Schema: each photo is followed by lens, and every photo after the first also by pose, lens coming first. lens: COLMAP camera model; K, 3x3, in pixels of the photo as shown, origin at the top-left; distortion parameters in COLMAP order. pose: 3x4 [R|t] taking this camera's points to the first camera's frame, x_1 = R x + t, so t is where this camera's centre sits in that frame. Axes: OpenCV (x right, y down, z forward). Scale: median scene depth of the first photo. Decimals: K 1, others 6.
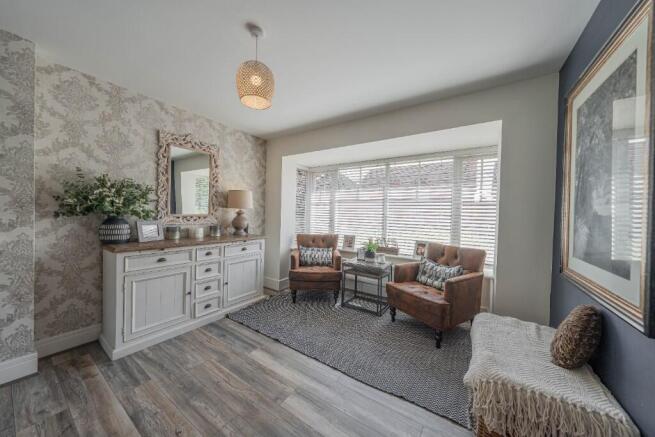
lens RADIAL K [[221.3, 0, 324.4], [0, 221.3, 216.4], [0, 0, 1]] dist [-0.005116, -0.000127]
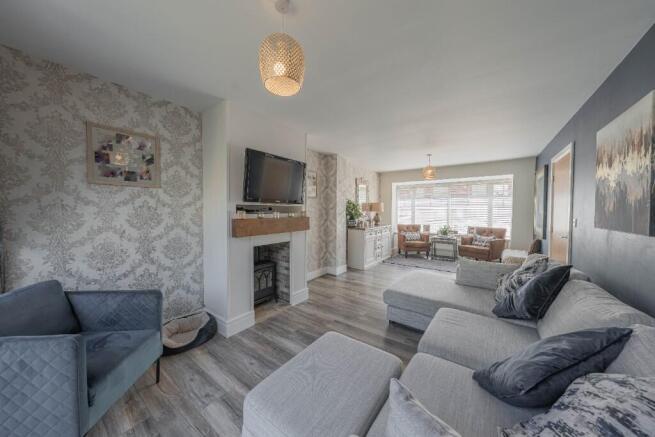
lens RADIAL K [[221.3, 0, 332.1], [0, 221.3, 218.4], [0, 0, 1]] dist [-0.005116, -0.000127]
pose [[0.999140, -0.020343, -0.036125, -0.694297], [0.021234, 0.999476, 0.024449, -0.028449], [0.035609, -0.025195, 0.999048, -0.947112]]
